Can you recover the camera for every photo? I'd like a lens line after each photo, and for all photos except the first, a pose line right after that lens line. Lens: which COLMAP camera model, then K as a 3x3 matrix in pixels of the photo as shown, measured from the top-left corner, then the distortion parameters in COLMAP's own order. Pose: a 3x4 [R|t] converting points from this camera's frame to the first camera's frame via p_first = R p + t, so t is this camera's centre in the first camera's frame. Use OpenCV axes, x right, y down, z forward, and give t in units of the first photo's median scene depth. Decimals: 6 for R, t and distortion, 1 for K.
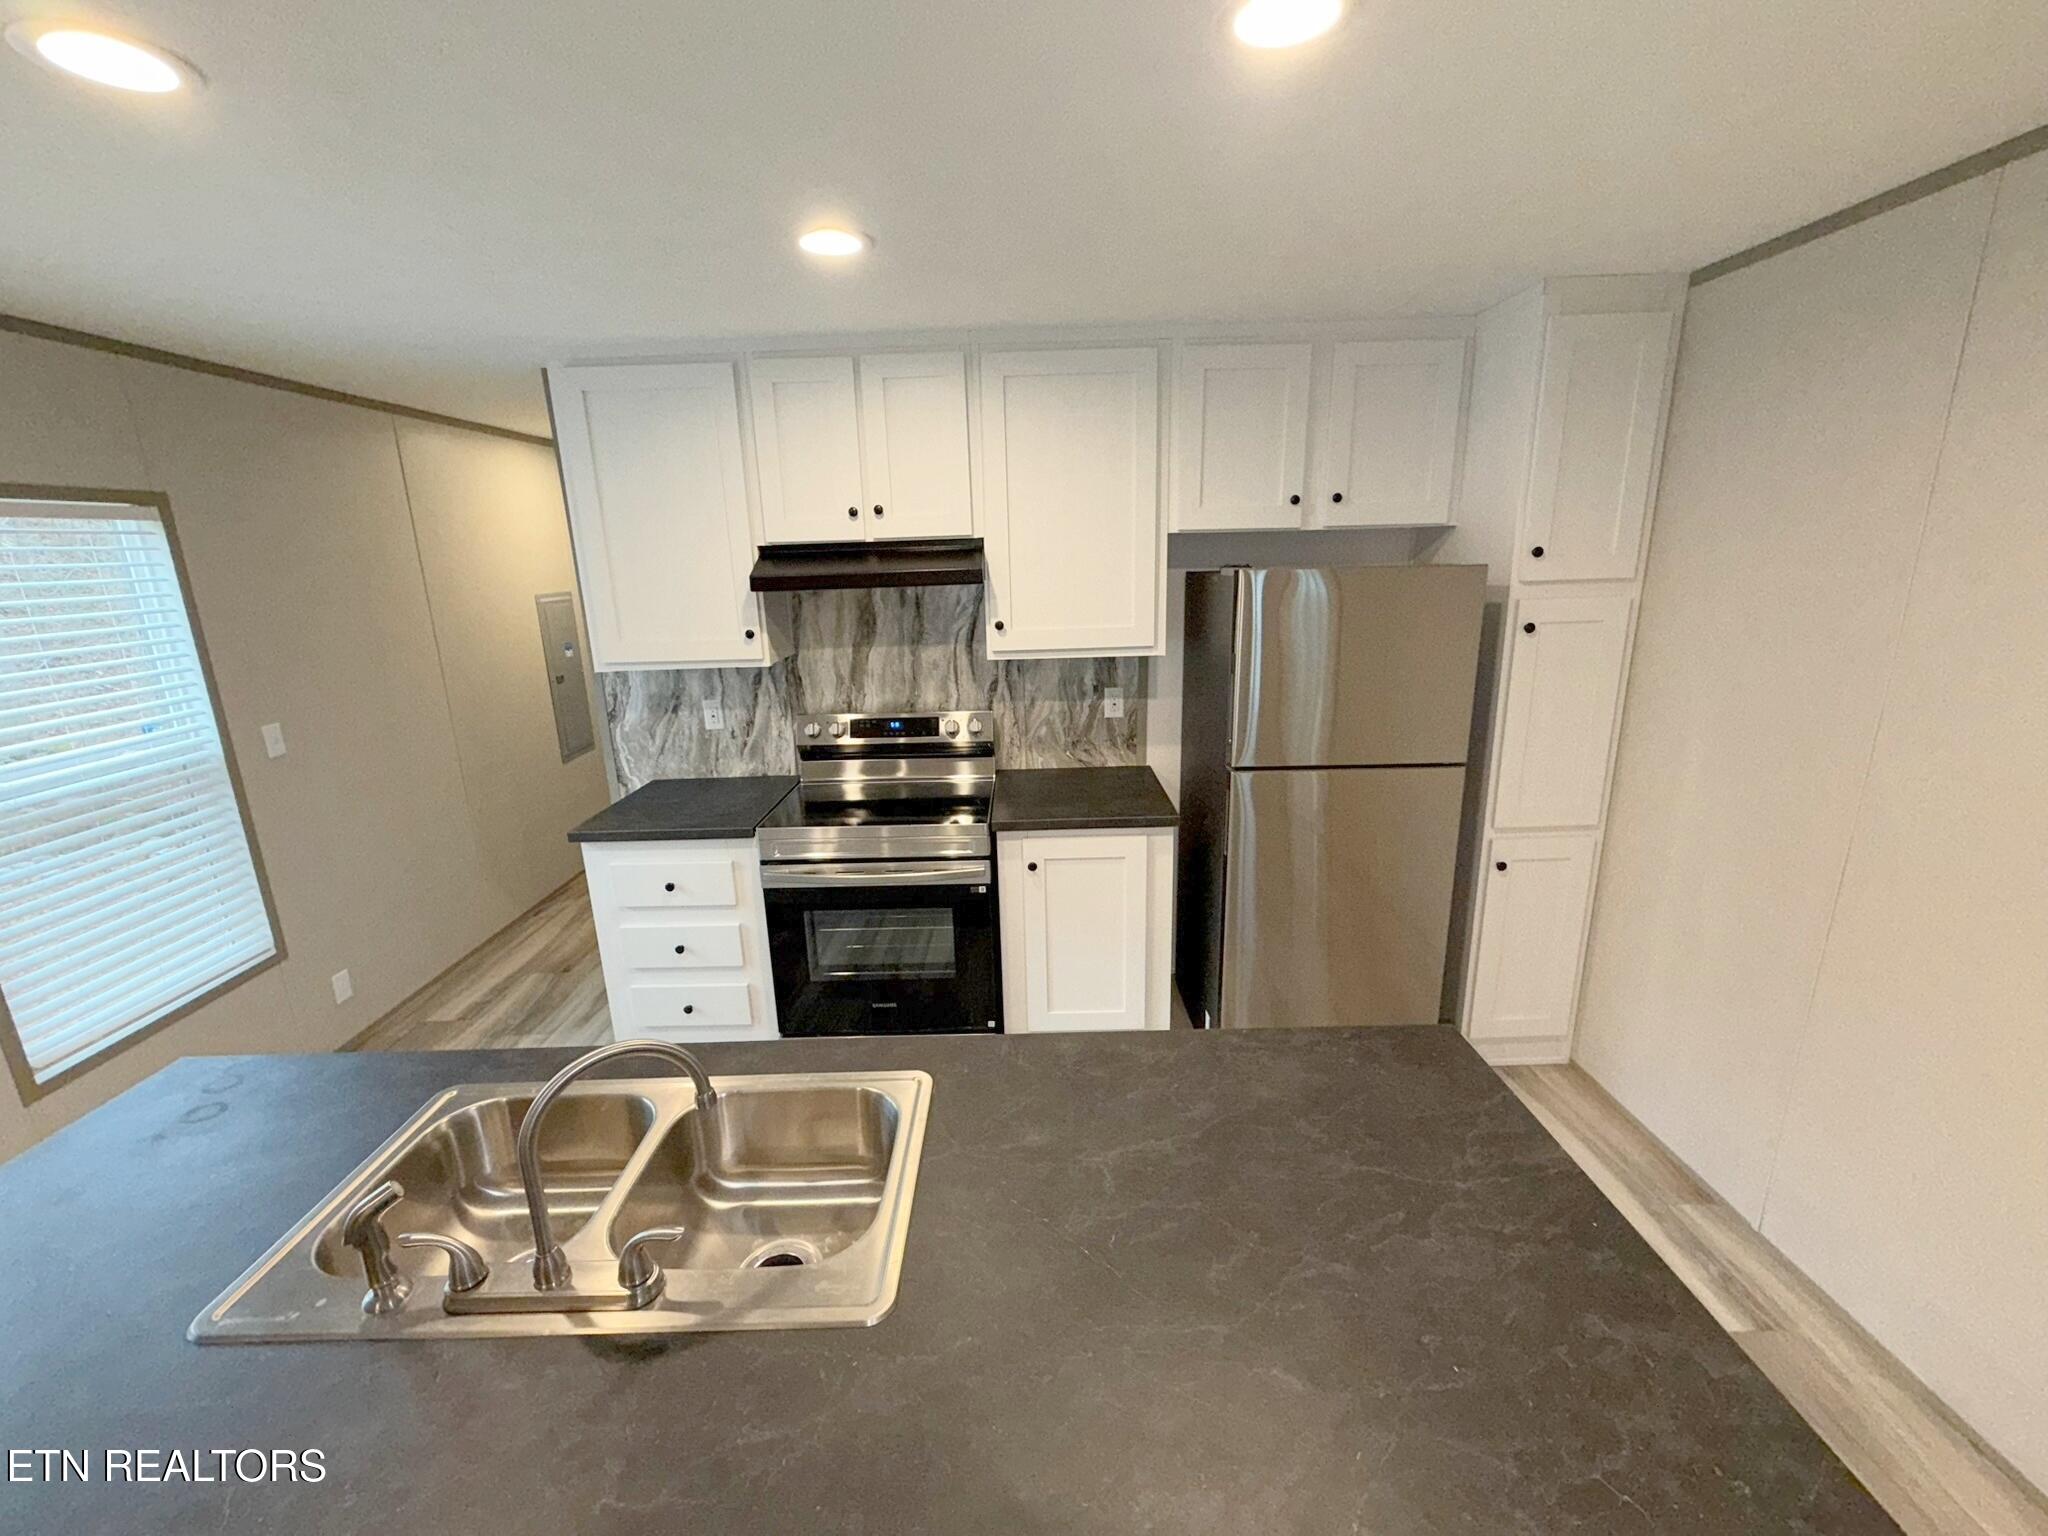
lens RADIAL K [[830.9, 0, 1024.0], [0, 830.9, 768.0], [0, 0, 1]] dist [-0.000512, 0.000074]
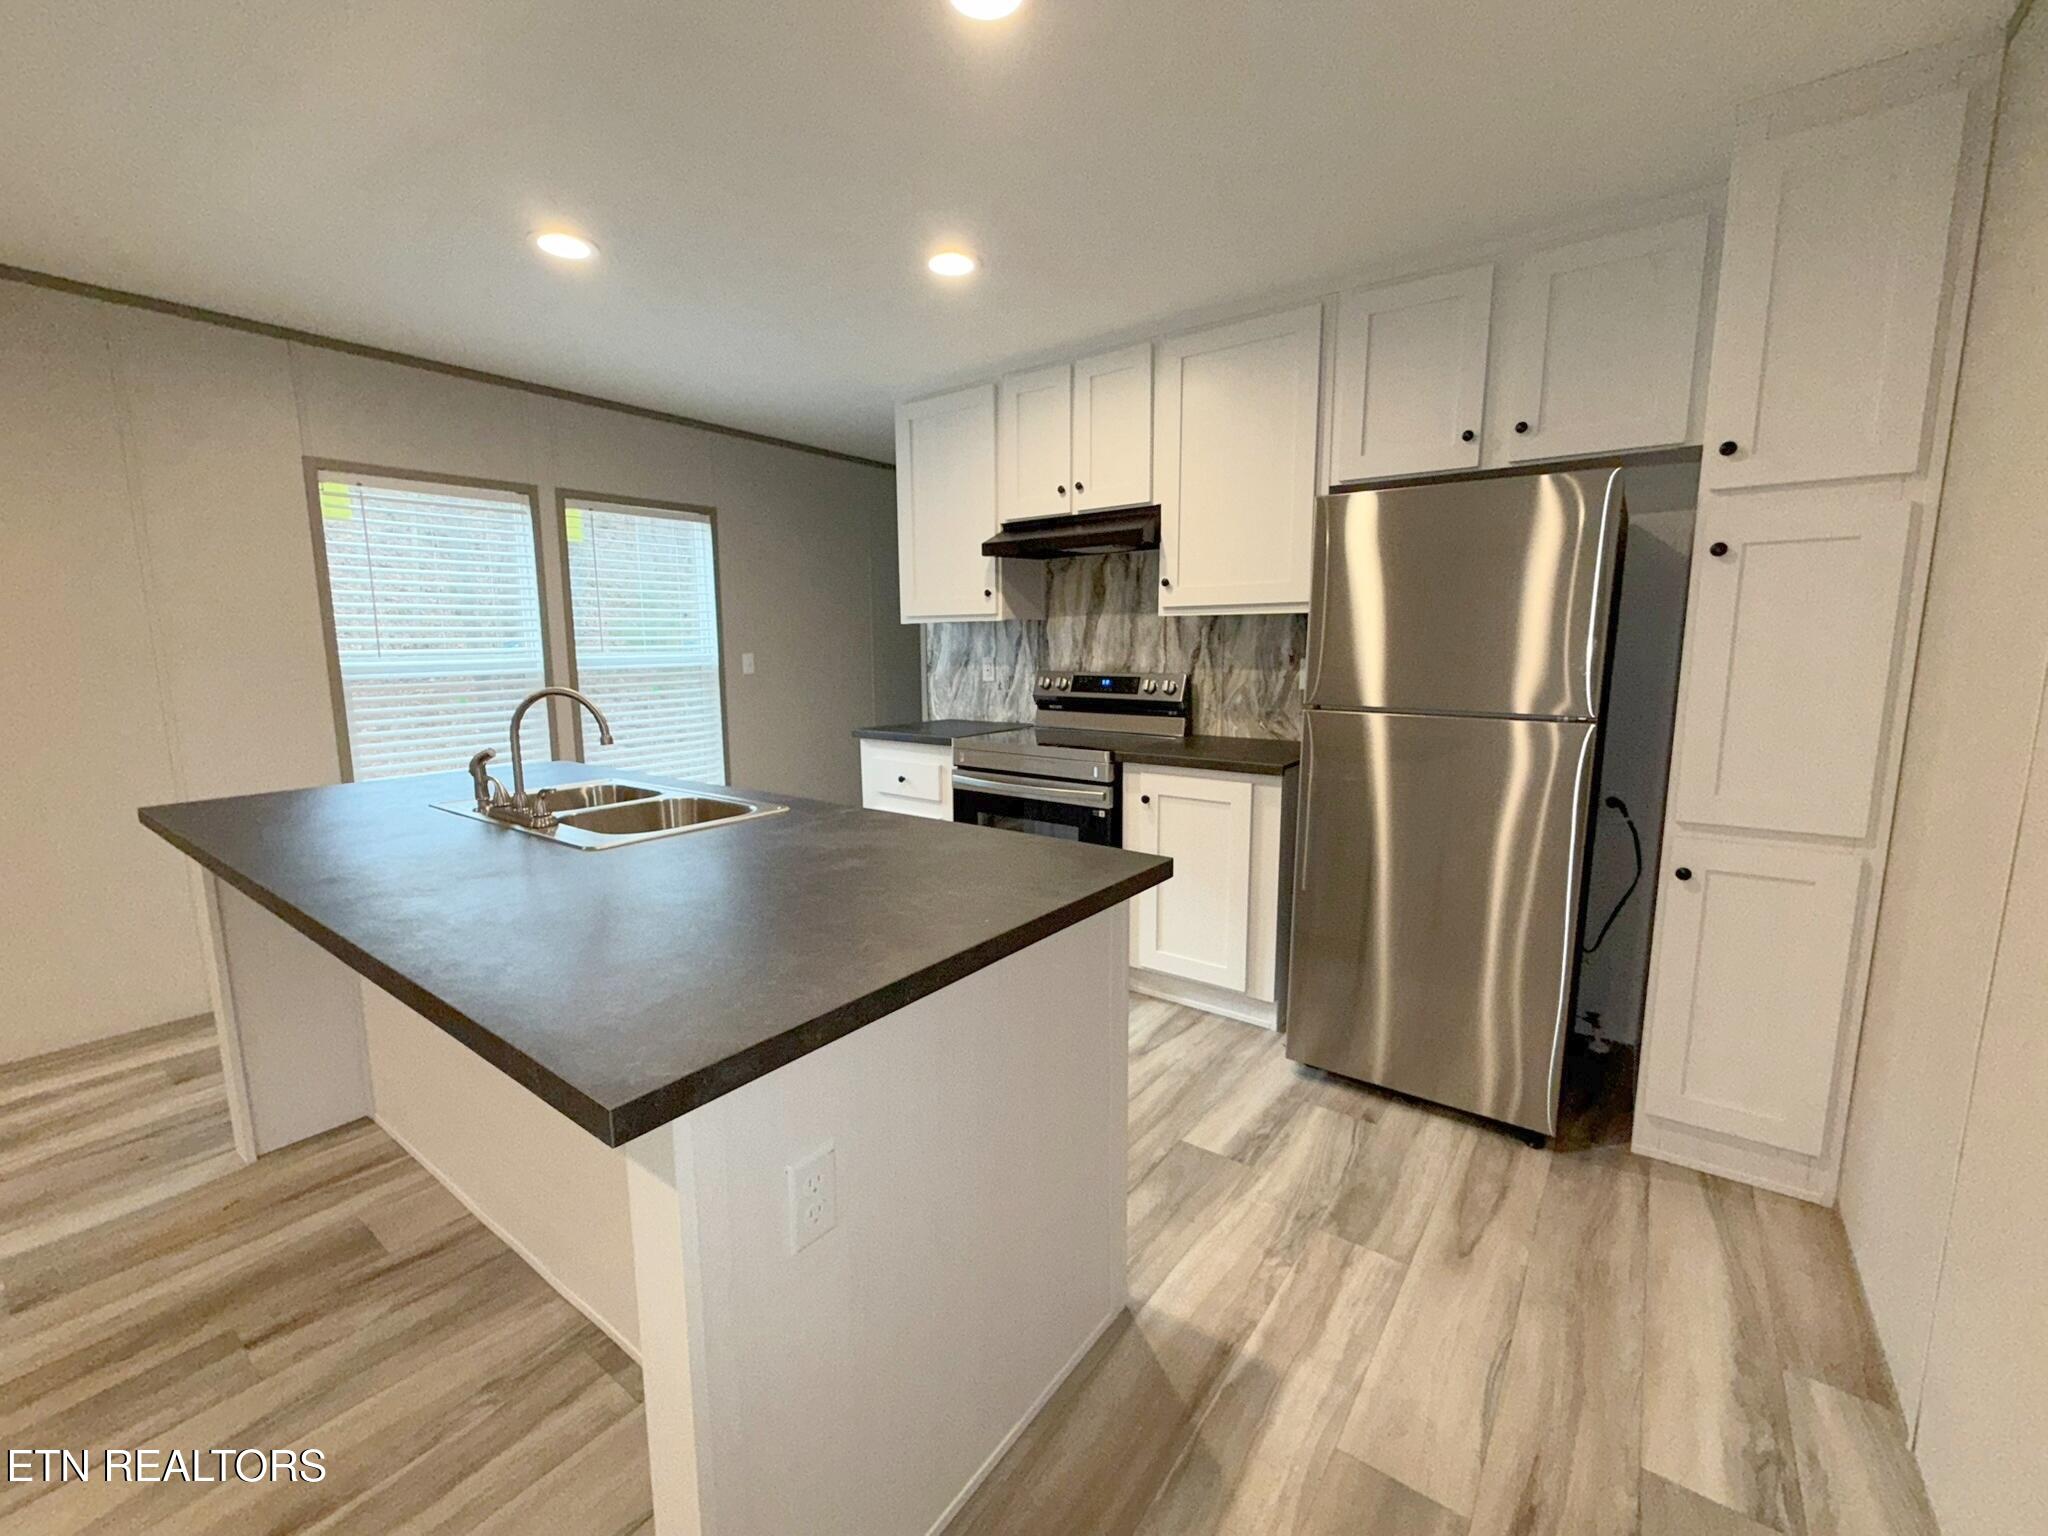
lens RADIAL K [[845.2, 0, 1023.1], [0, 845.2, 766.4], [0, 0, 1]] dist [-0.001444, 0.000147]
pose [[0.798177, 0.109966, -0.592301, 0.443285], [-0.168359, 0.984741, -0.044052, 0.128808], [0.578419, 0.134880, 0.804511, 0.027930]]
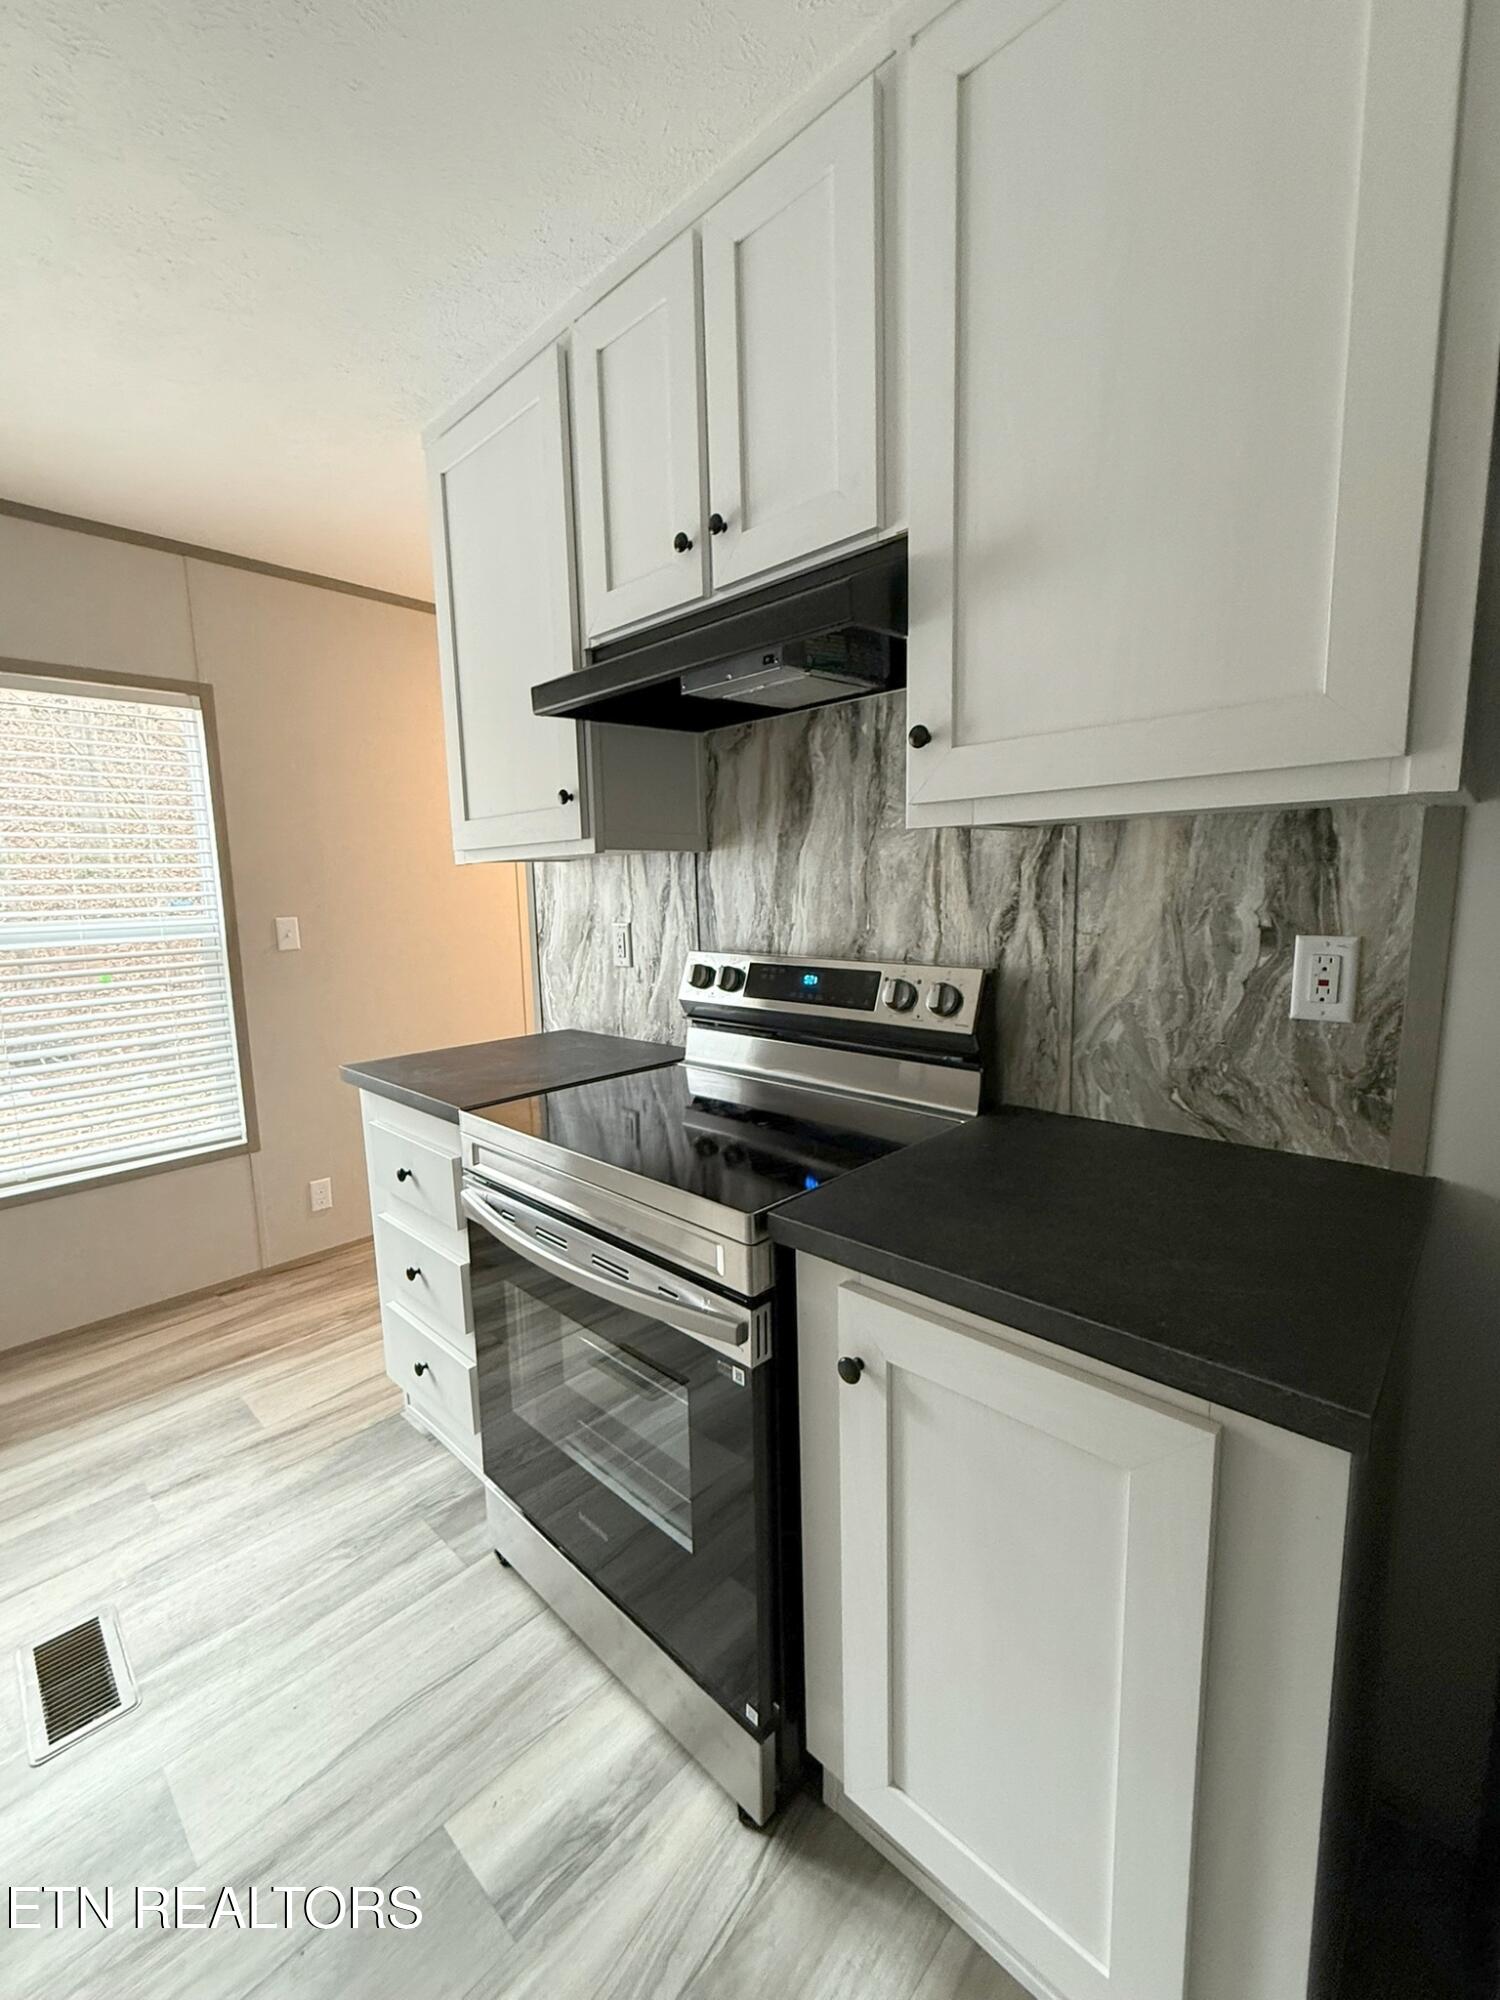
lens RADIAL K [[825.4, 0, 751.8], [0, 825.4, 999.4], [0, 0, 1]] dist [-0.001444, 0.000147]
pose [[0.729871, 0.104348, -0.675574, 0.171601], [-0.171091, 0.984711, -0.032745, -0.016219], [0.661828, 0.139484, 0.736565, 0.585767]]
